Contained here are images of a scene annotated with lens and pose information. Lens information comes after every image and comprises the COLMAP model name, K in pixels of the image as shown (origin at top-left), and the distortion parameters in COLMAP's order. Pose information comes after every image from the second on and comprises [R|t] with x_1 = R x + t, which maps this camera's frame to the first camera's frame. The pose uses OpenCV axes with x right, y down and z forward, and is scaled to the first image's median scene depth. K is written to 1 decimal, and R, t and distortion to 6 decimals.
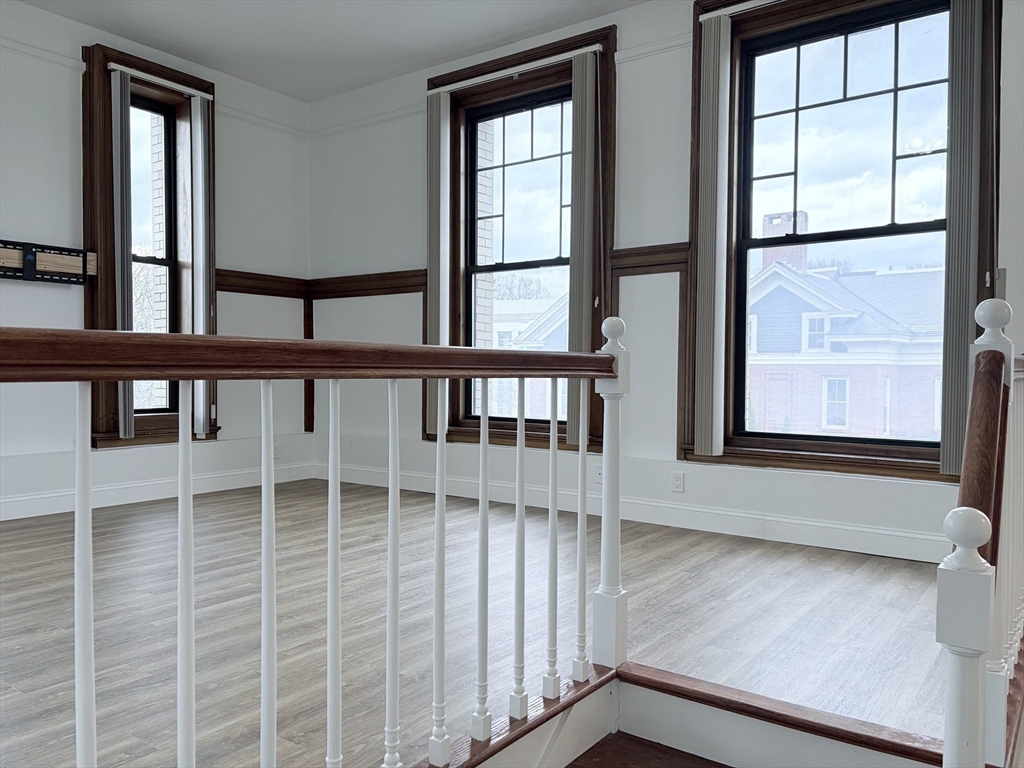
lens RADIAL K [[775.7, 0, 512.0], [0, 775.7, 384.0], [0, 0, 1]] dist [0.064220, -0.064708]
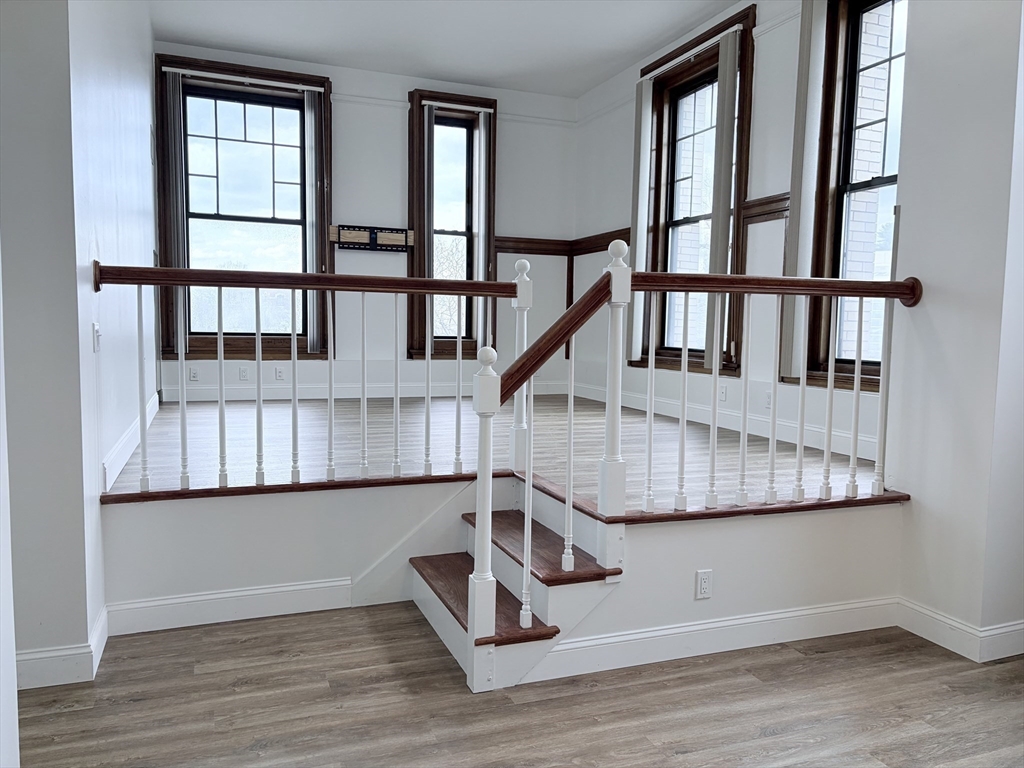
lens RADIAL K [[775.7, 0, 512.0], [0, 775.7, 384.0], [0, 0, 1]] dist [0.064220, -0.064708]
pose [[0.842009, 0.050758, -0.537070, 0.455582], [-0.021902, 0.997959, 0.059979, 0.035114], [0.539018, -0.038740, 0.841403, -0.174477]]
